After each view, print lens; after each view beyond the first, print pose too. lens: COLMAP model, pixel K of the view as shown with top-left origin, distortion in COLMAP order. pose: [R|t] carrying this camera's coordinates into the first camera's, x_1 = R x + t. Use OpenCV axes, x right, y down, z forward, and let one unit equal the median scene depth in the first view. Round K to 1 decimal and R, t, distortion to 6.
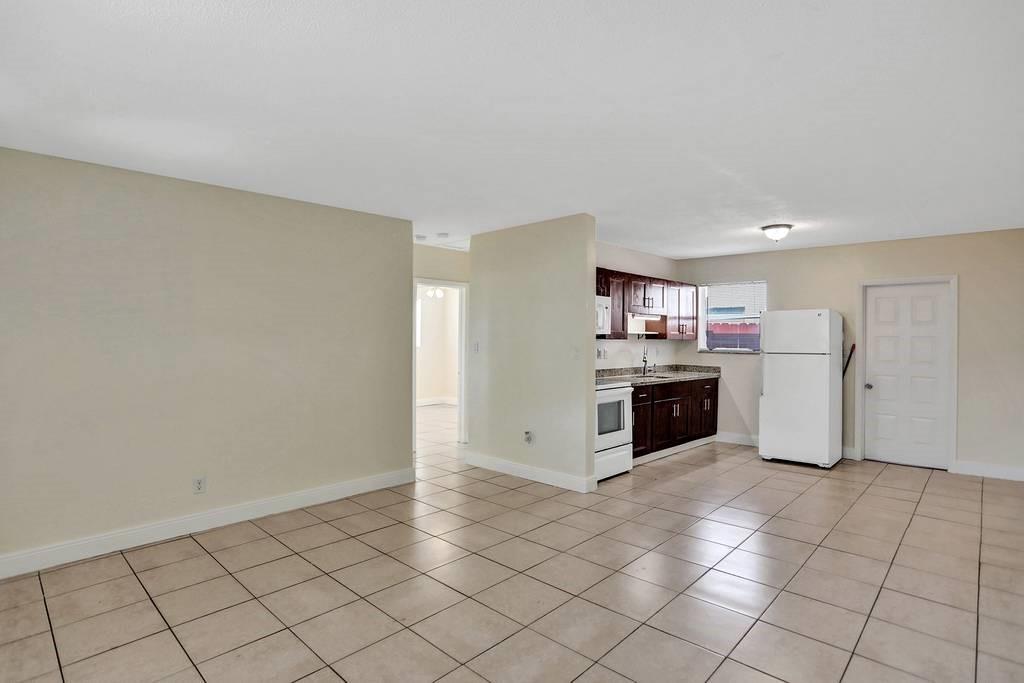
lens RADIAL K [[523.2, 0, 520.0], [0, 523.2, 336.3], [0, 0, 1]] dist [-0.060721, 0.009363]
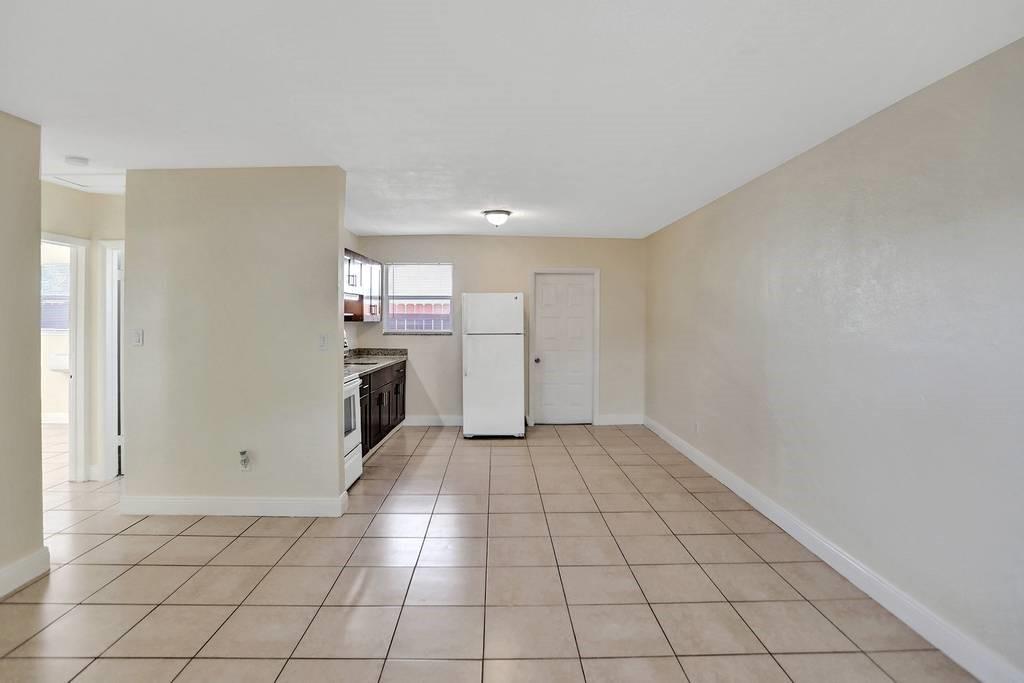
lens RADIAL K [[523.2, 0, 504.1], [0, 523.2, 314.7], [0, 0, 1]] dist [-0.060721, 0.009363]
pose [[0.722323, -0.002483, 0.691551, -0.194180], [0.002971, 0.999995, 0.000487, -0.006355], [-0.691549, 0.001703, 0.722327, 0.205326]]
